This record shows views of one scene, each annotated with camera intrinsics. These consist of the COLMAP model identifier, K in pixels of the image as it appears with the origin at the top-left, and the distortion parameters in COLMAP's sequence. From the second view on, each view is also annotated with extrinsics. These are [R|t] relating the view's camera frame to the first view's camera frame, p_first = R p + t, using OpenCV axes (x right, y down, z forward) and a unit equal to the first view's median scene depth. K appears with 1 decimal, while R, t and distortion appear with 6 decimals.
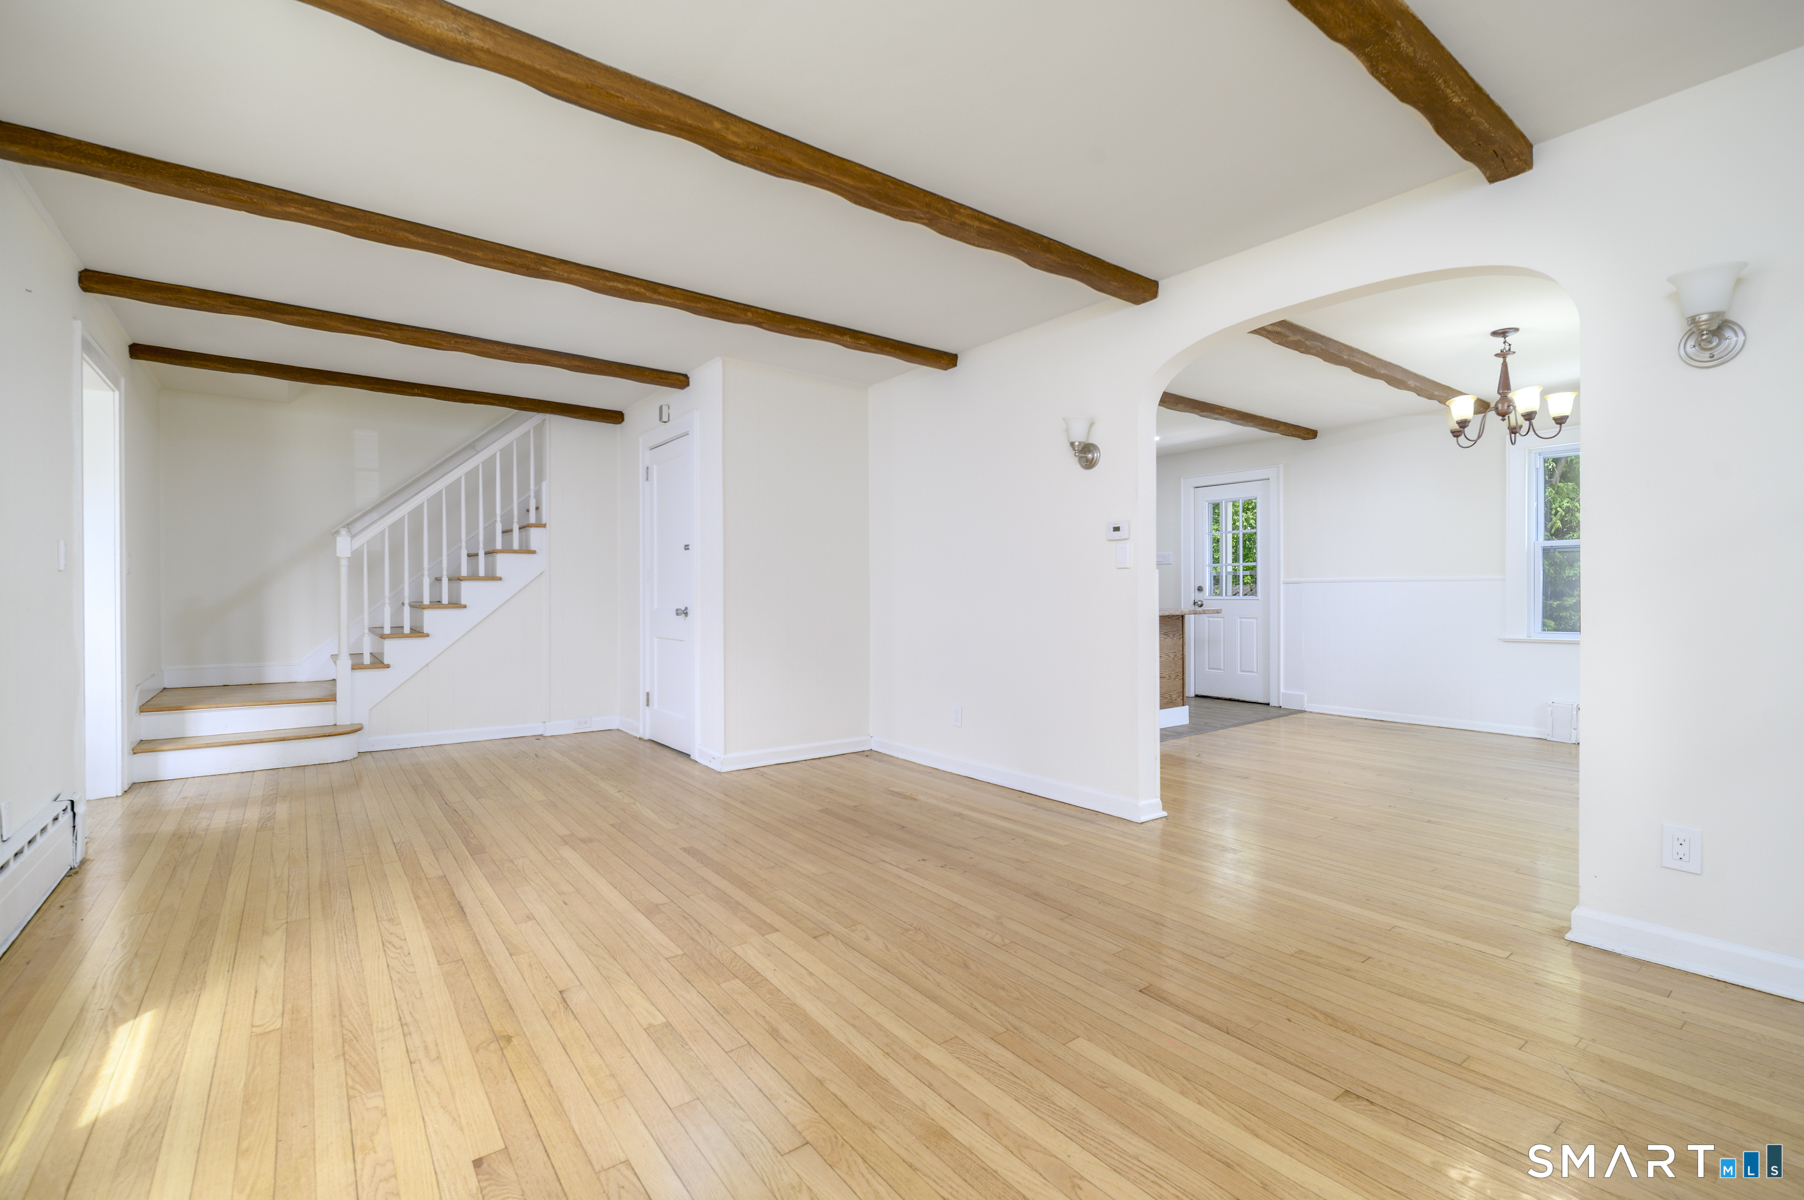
lens RADIAL K [[788.0, 0, 897.3], [0, 788.0, 593.3], [0, 0, 1]] dist [-0.001764, -0.000577]
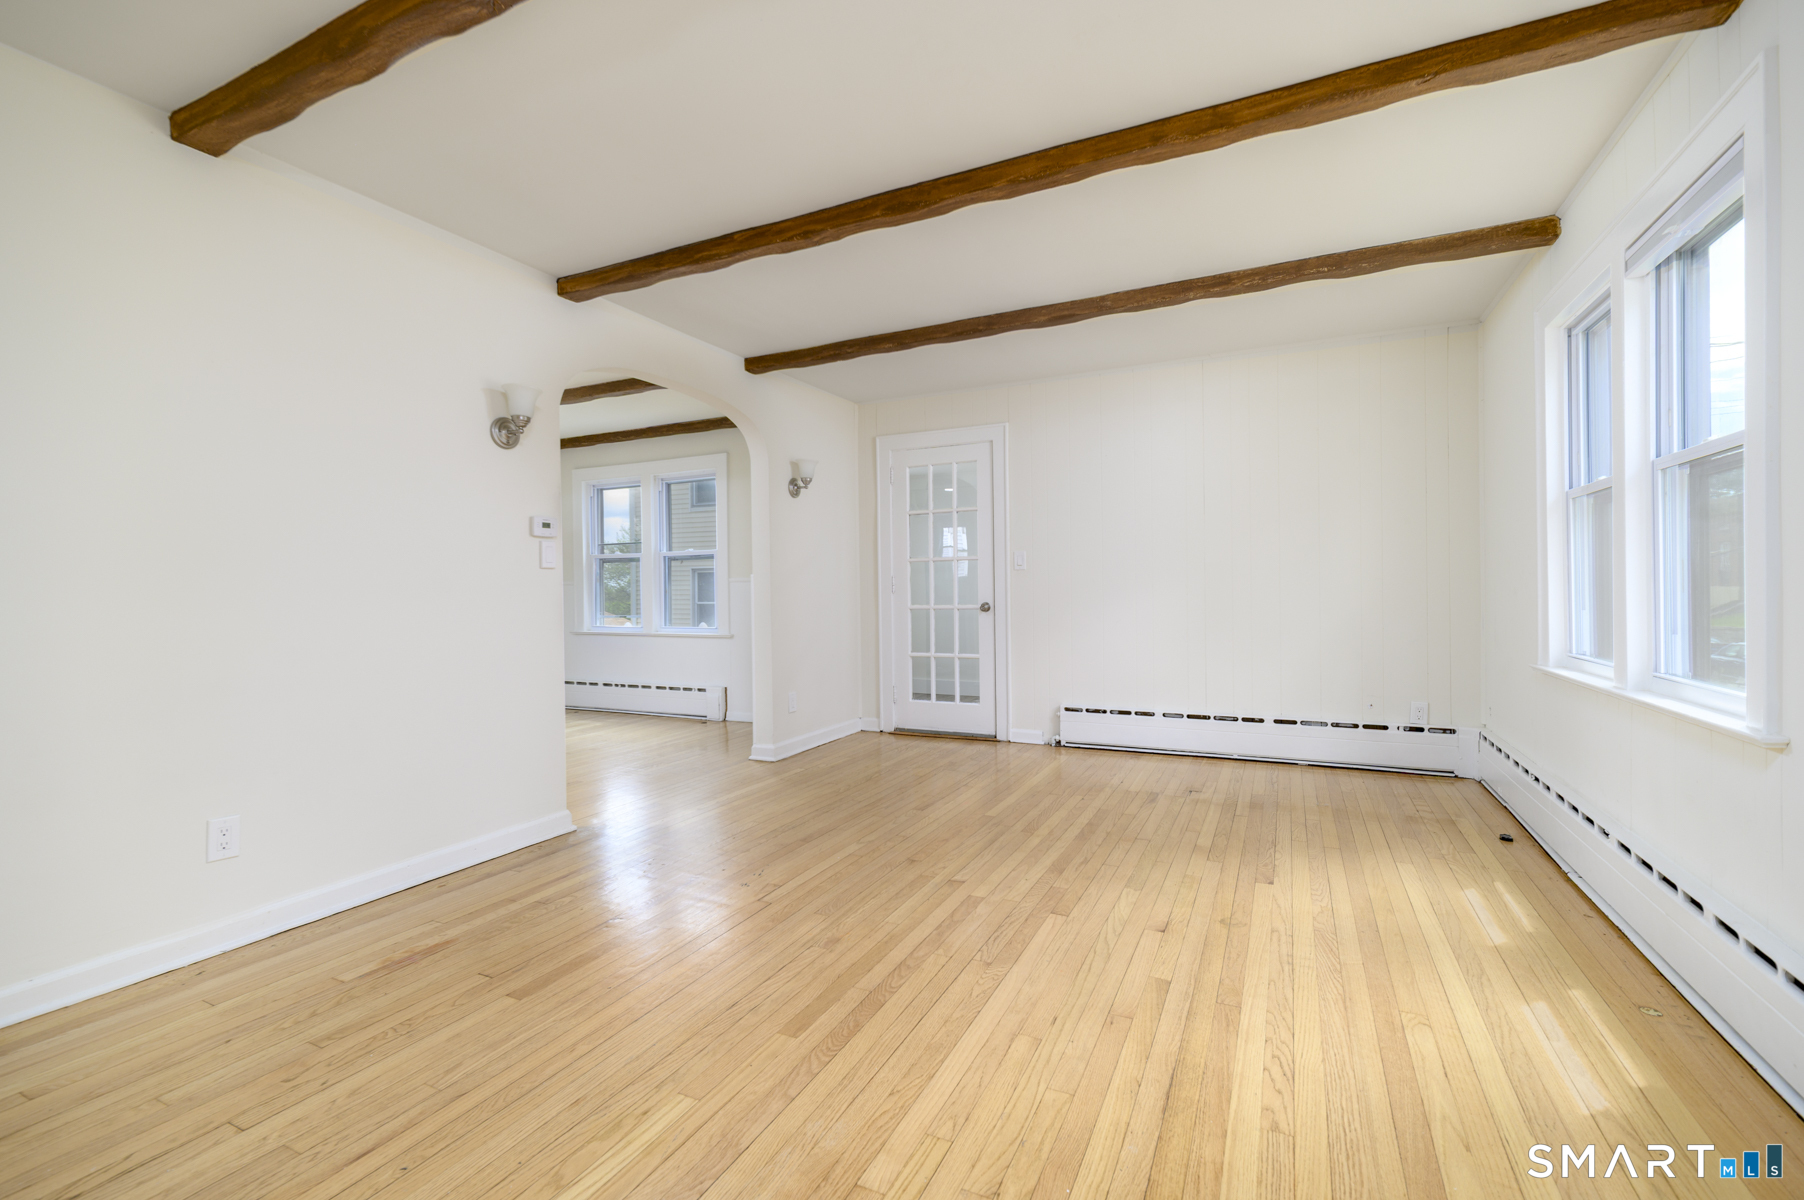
lens RADIAL K [[788.0, 0, 897.3], [0, 788.0, 593.3], [0, 0, 1]] dist [-0.001764, -0.000577]
pose [[-0.446593, 0.003596, 0.894730, -0.985298], [0.014842, 0.999884, 0.003390, 0.000799], [-0.894614, 0.014793, -0.446594, 1.421080]]
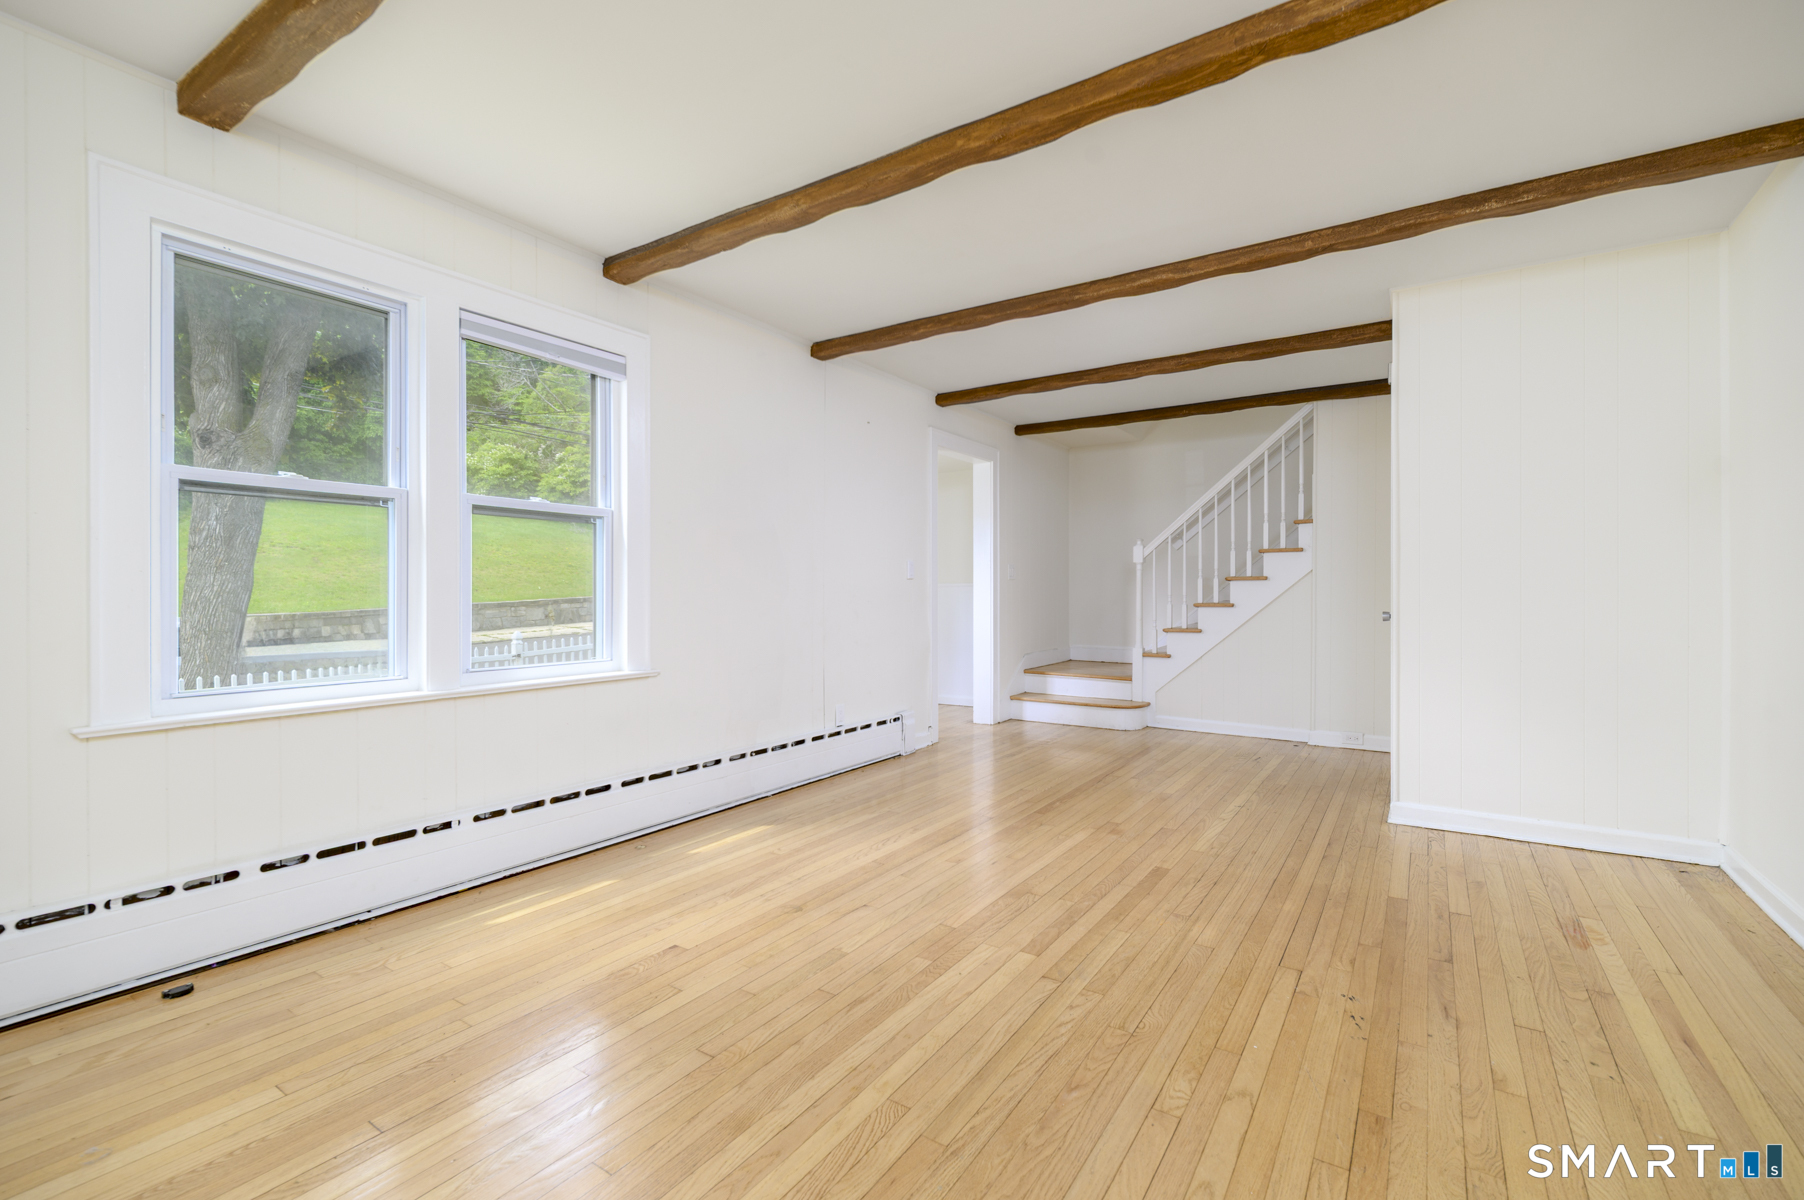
lens RADIAL K [[788.0, 0, 897.3], [0, 788.0, 593.3], [0, 0, 1]] dist [-0.001764, -0.000577]
pose [[0.323320, 0.001541, -0.946288, 0.609044], [-0.000758, 0.999999, 0.001370, -0.000803], [0.946289, 0.000274, 0.323321, 0.488380]]
